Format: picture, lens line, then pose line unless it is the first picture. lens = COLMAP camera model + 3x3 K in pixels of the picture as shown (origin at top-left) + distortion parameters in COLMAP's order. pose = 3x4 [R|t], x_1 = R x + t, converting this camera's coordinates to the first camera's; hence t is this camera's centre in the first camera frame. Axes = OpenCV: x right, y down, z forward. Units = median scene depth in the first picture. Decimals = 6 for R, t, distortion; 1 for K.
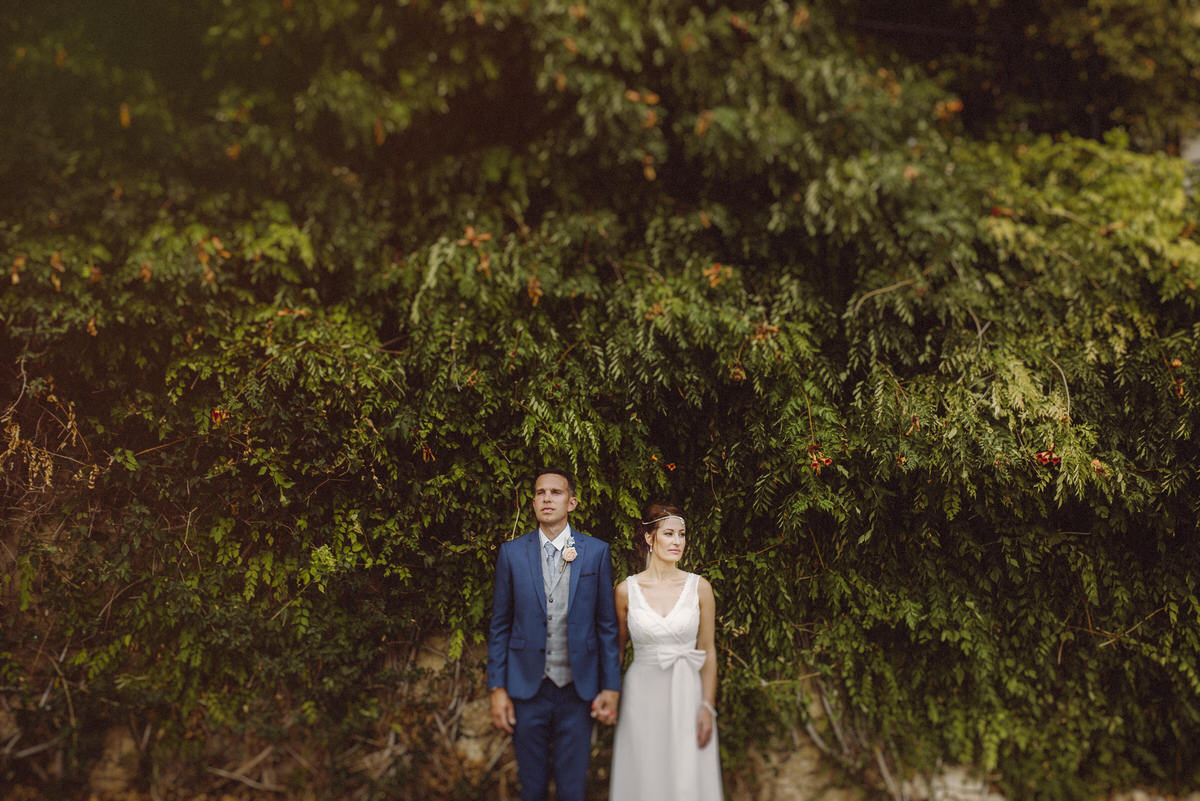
lens RADIAL K [[1157.2, 0, 598.0], [0, 1157.2, 400.4], [0, 0, 1]] dist [0.001203, 0.000000]
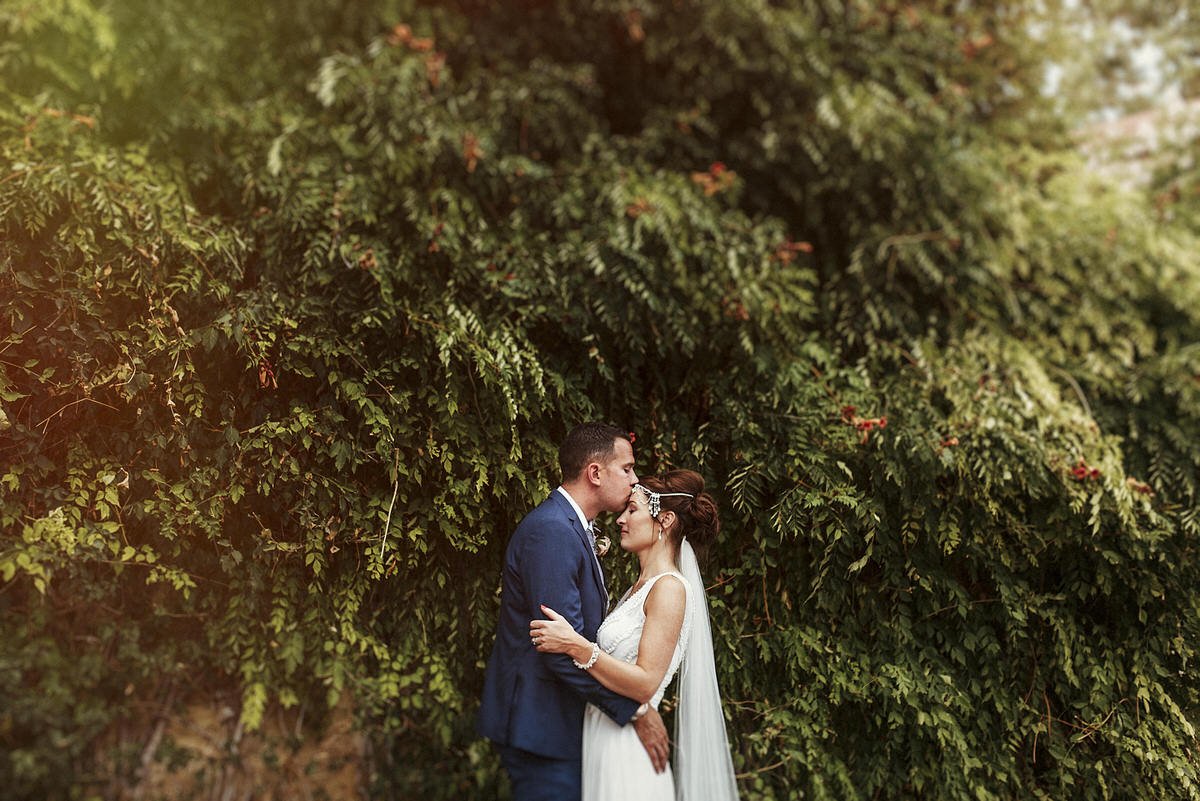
lens RADIAL K [[1157.2, 0, 602.4], [0, 1157.2, 400.9], [0, 0, 1]] dist [0.001203, 0.000000]
pose [[0.930917, 0.127569, 0.342229, -0.186146], [-0.056160, 0.975871, -0.211002, 0.177239], [-0.360889, 0.177206, 0.915619, 0.354291]]
